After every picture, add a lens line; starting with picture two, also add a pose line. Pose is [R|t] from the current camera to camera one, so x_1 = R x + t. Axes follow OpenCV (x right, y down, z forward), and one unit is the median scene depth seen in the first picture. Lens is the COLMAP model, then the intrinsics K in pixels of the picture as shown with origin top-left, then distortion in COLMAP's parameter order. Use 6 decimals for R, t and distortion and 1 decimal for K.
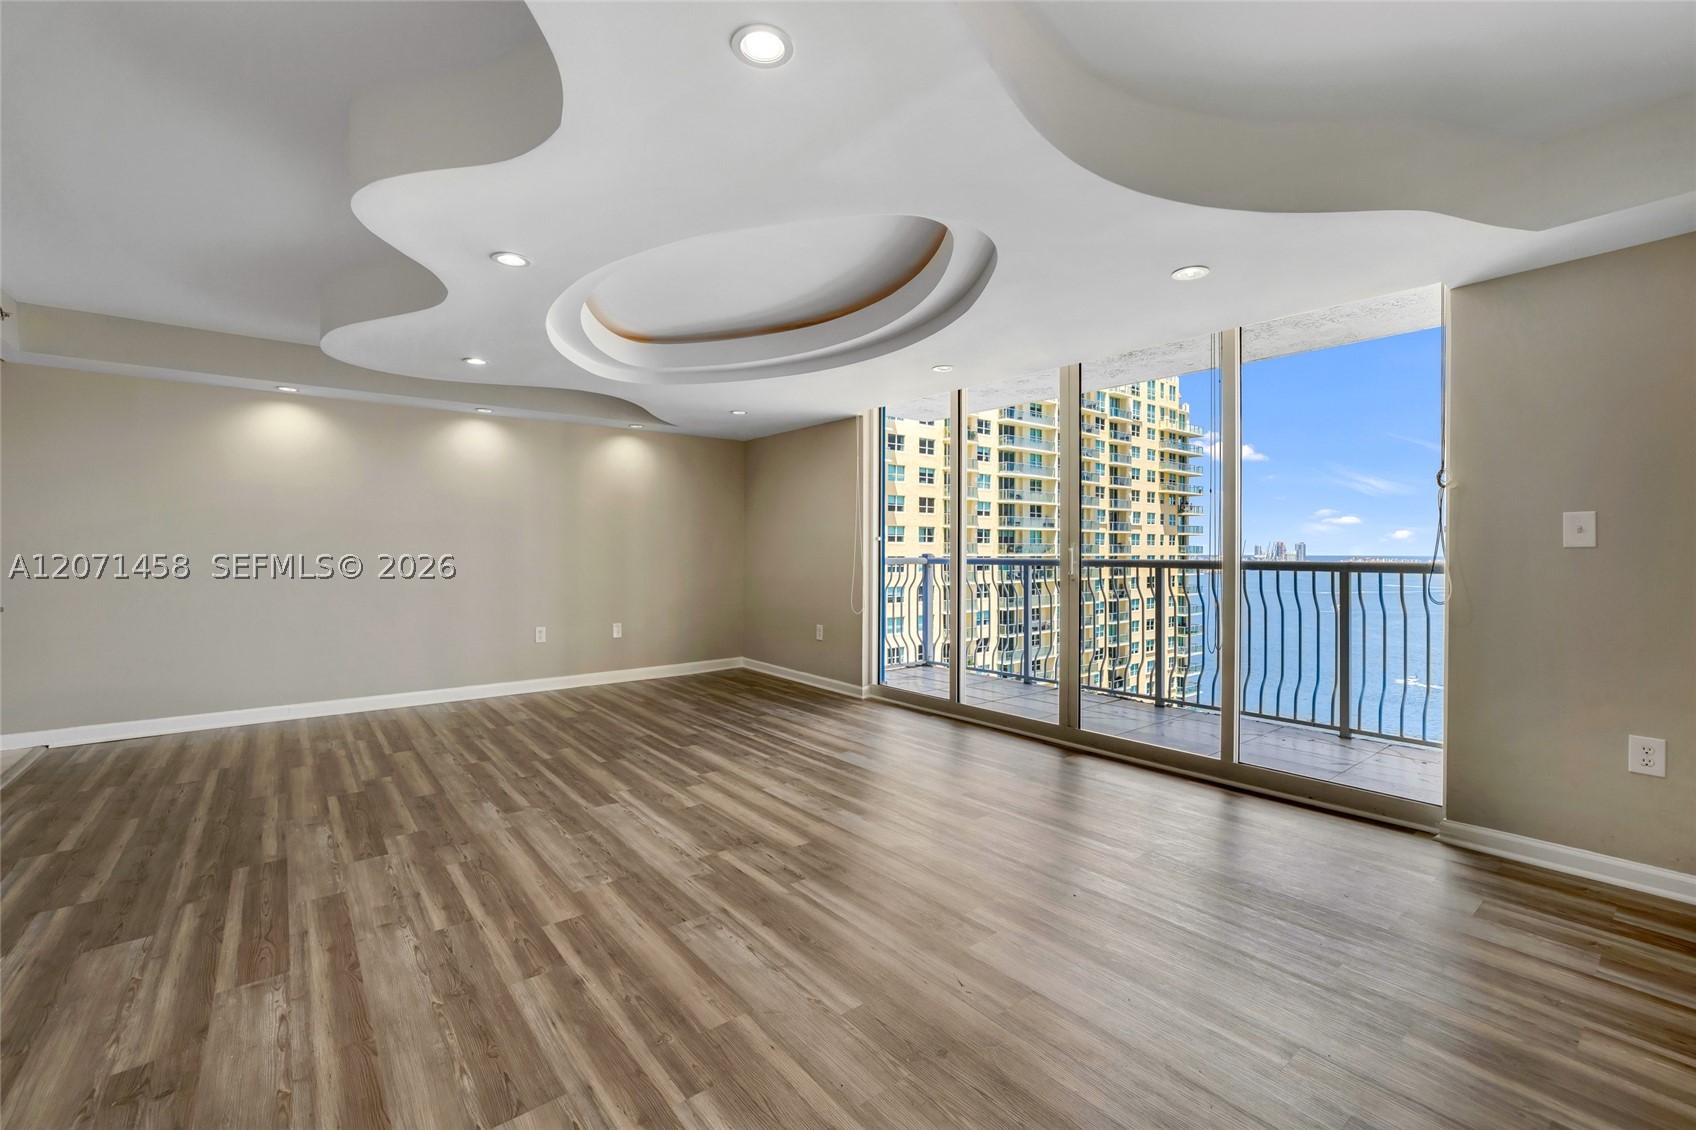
lens RADIAL K [[726.3, 0, 841.8], [0, 726.3, 553.8], [0, 0, 1]] dist [-0.039481, 0.021113]
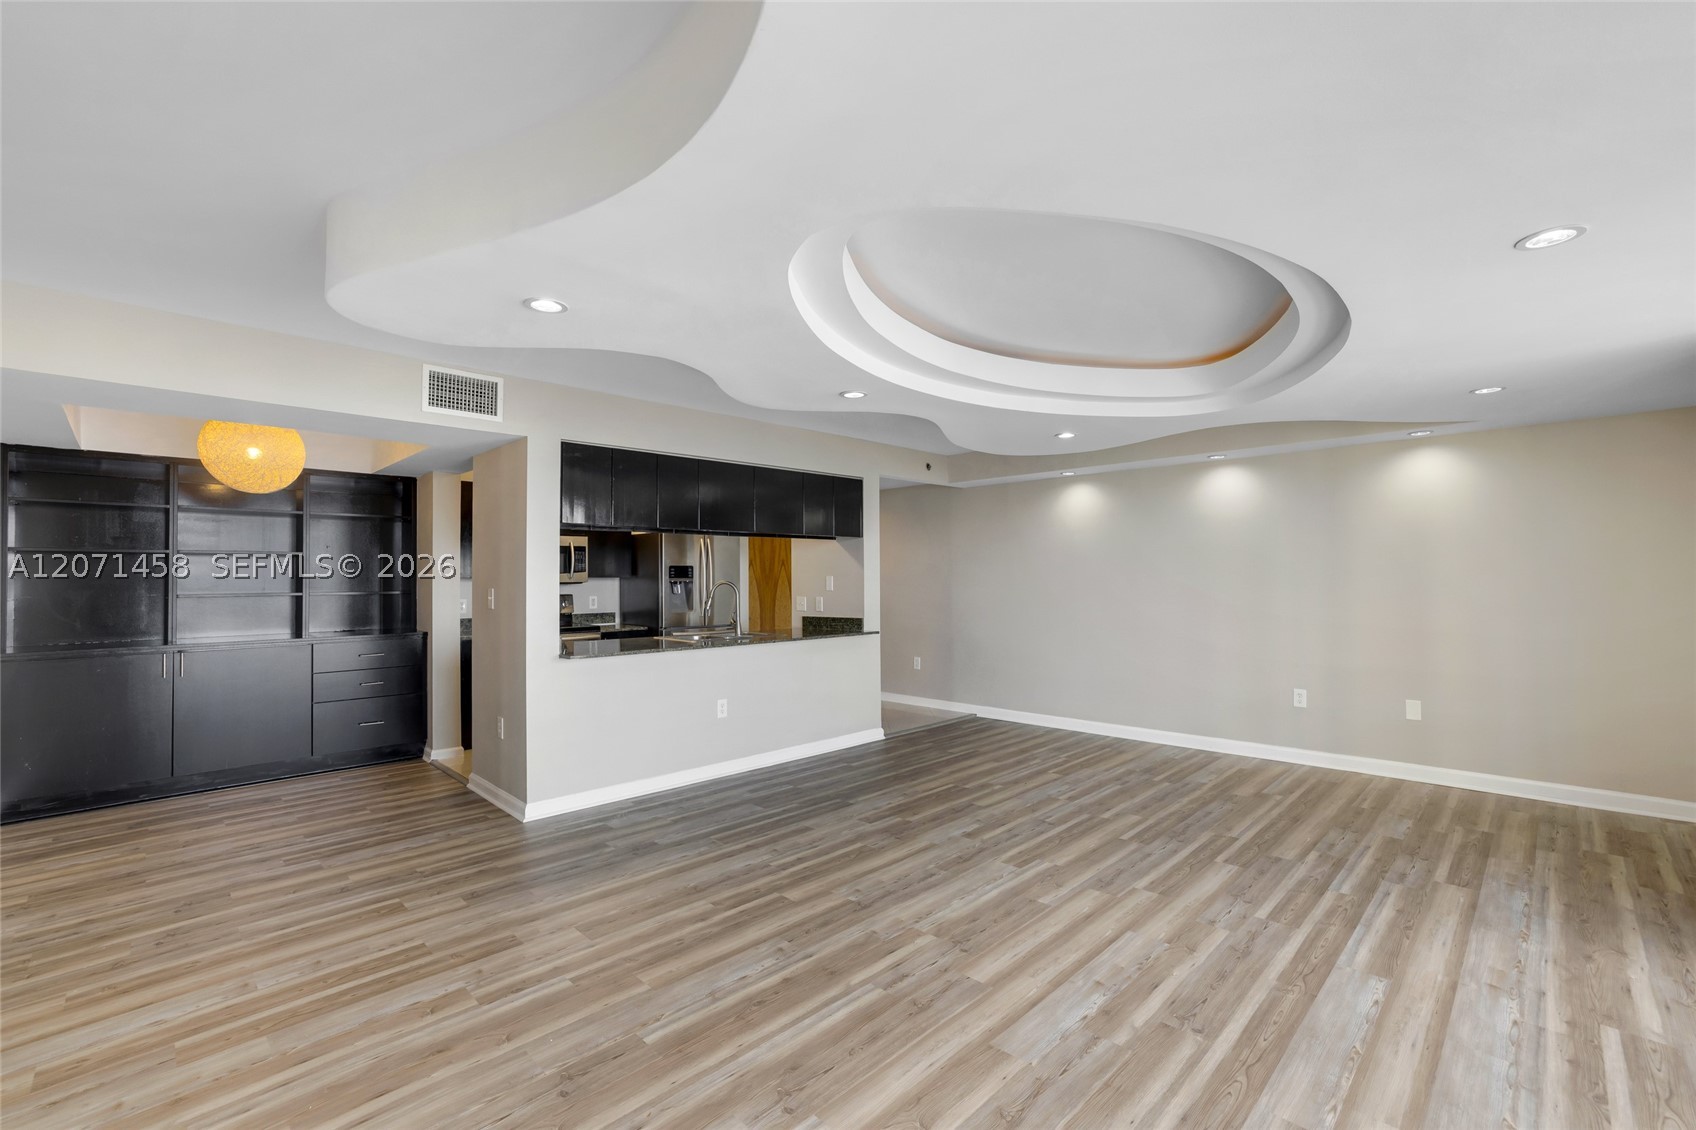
lens RADIAL K [[726.3, 0, 854.5], [0, 726.3, 549.3], [0, 0, 1]] dist [-0.039481, 0.021113]
pose [[0.122756, -0.043419, -0.991487, 0.745227], [0.002840, 0.999054, -0.043398, -0.057868], [0.992433, 0.002512, 0.122763, 0.728311]]
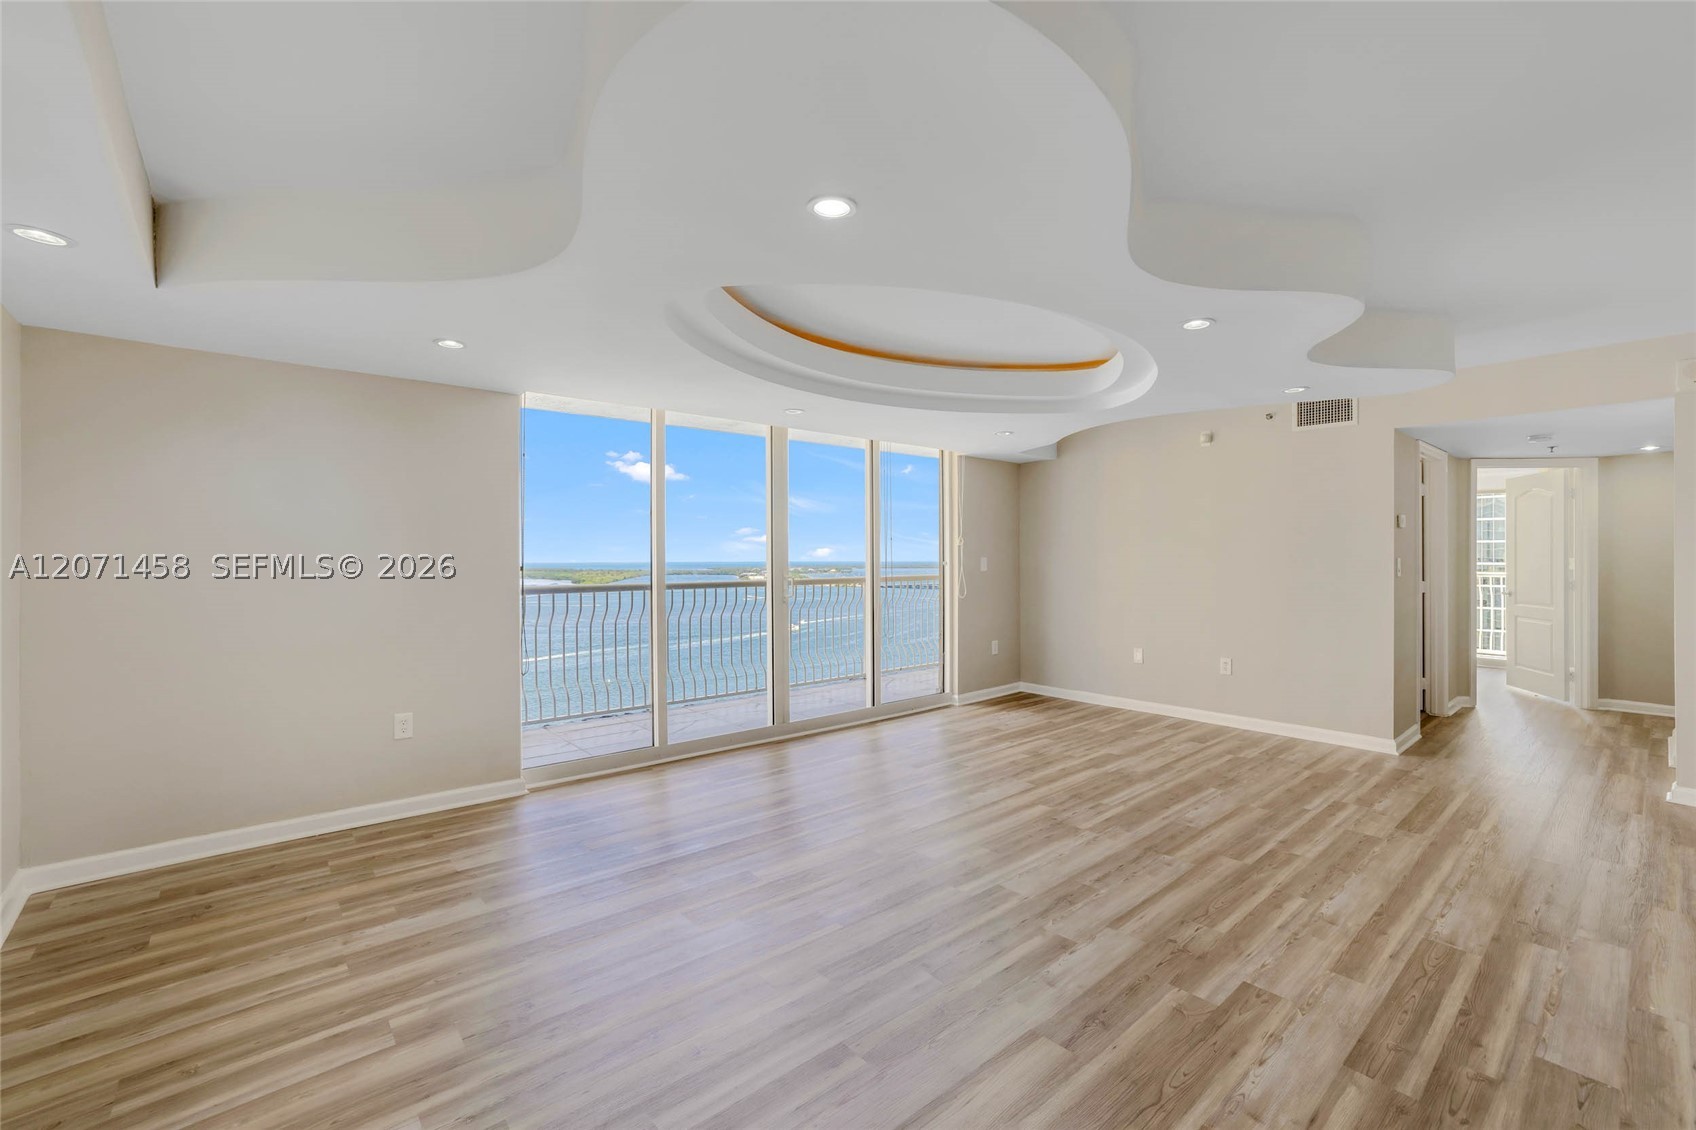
lens RADIAL K [[726.3, 0, 858.5], [0, 726.3, 546.7], [0, 0, 1]] dist [-0.039481, 0.021113]
pose [[-0.057803, 0.012973, 0.998244, -1.304277], [0.004589, 0.999908, -0.012729, -0.054782], [-0.998317, 0.003846, -0.057857, 1.359794]]
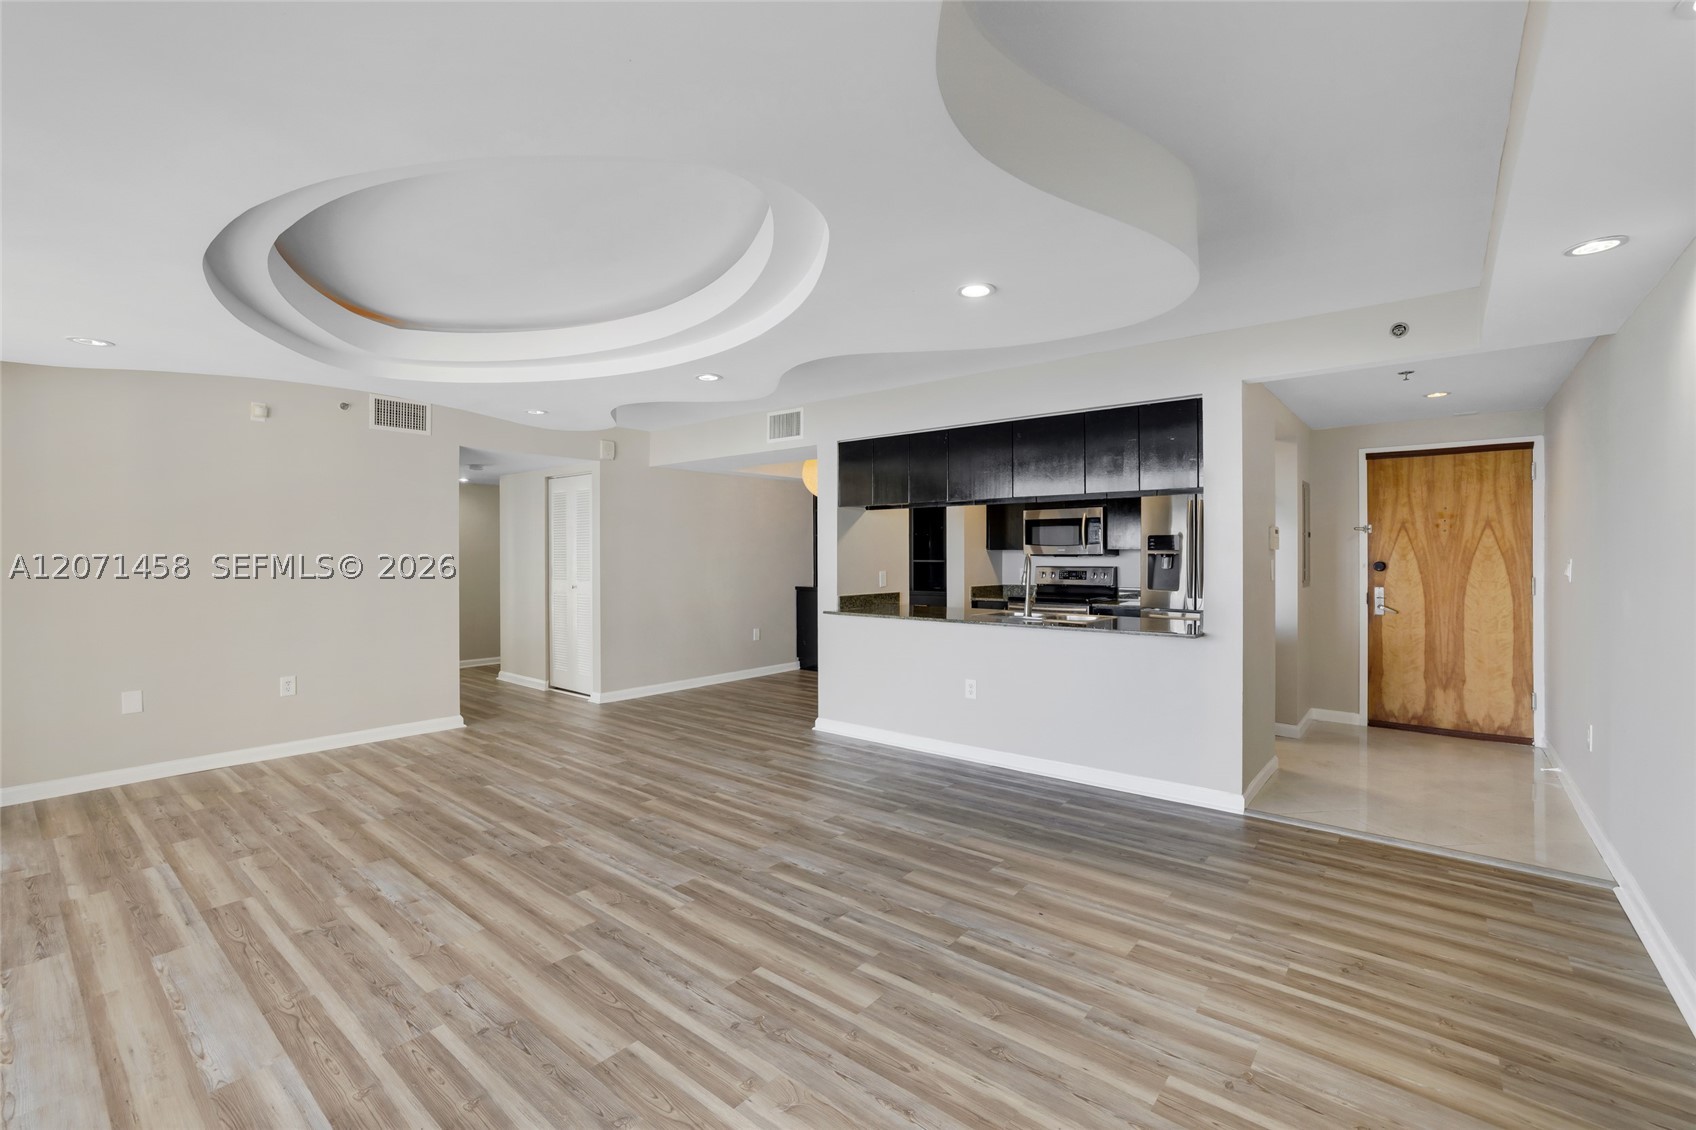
lens RADIAL K [[726.3, 0, 856.9], [0, 726.3, 553.4], [0, 0, 1]] dist [-0.039481, 0.021113]
pose [[-0.975705, -0.001186, -0.219083, -0.376096], [-0.001641, 0.999997, 0.001896, -0.061824], [0.219080, 0.002209, -0.975704, 2.108759]]
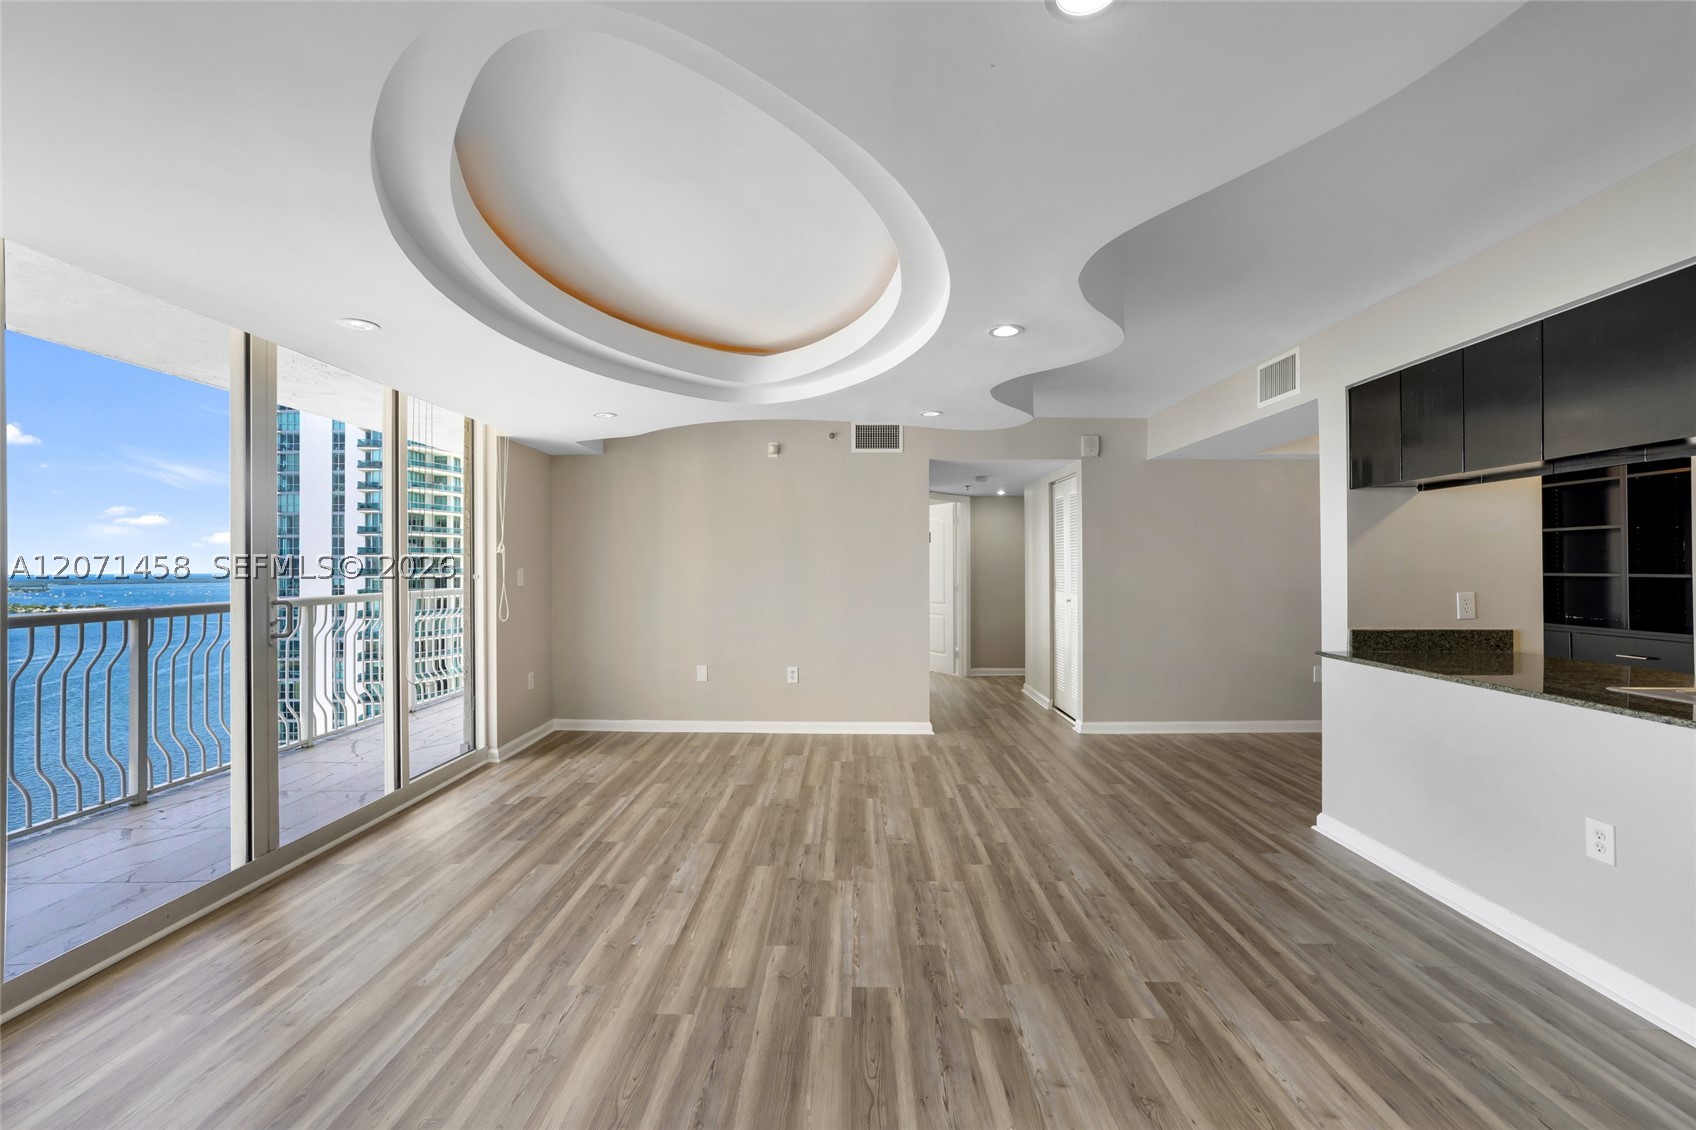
lens RADIAL K [[726.3, 0, 845.3], [0, 726.3, 556.8], [0, 0, 1]] dist [-0.039481, 0.021113]
pose [[-0.777639, 0.008601, 0.628653, -0.818615], [0.003478, 0.999950, -0.009379, -0.059189], [-0.628702, -0.005107, -0.777630, 1.714390]]
